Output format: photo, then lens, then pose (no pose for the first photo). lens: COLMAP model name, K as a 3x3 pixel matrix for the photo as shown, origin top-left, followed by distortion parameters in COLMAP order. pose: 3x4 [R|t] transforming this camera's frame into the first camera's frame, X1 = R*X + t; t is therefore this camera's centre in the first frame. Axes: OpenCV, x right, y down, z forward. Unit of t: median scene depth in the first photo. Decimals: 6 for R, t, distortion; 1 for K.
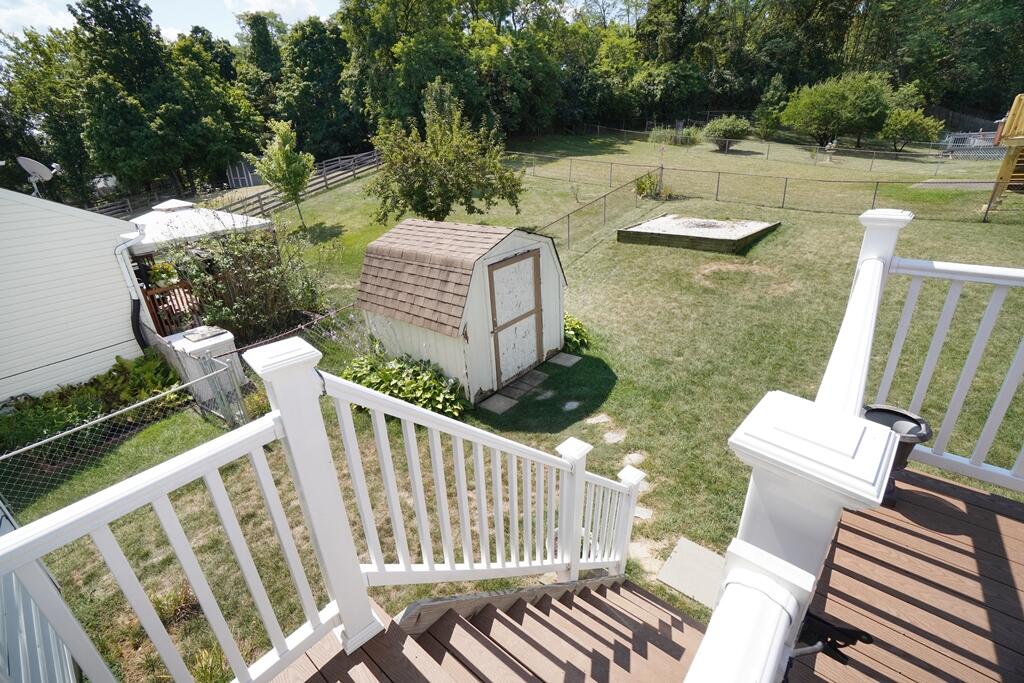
lens RADIAL K [[453.9, 0, 512.5], [0, 453.9, 362.9], [0, 0, 1]] dist [-0.034427, 0.000074]
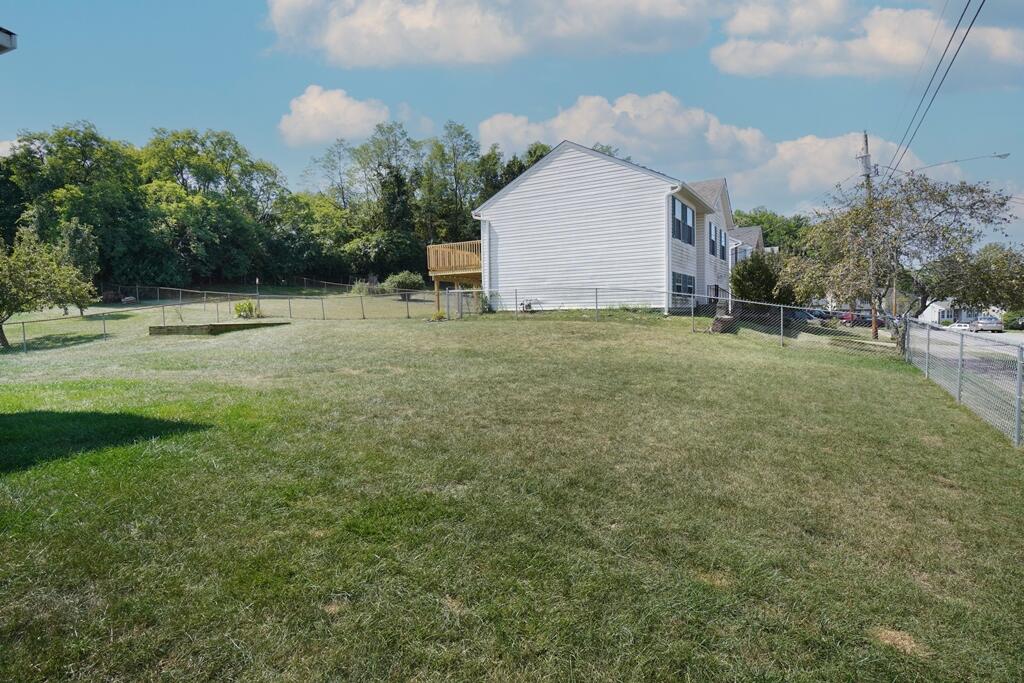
lens RADIAL K [[557.9, 0, 512.0], [0, 557.9, 341.5], [0, 0, 1]] dist [-0.000488, 0.000785]
pose [[0.952776, 0.019269, 0.303061, 0.280485], [0.103093, 0.918190, -0.382491, 0.167704], [-0.285637, 0.395672, 0.872843, -0.233578]]
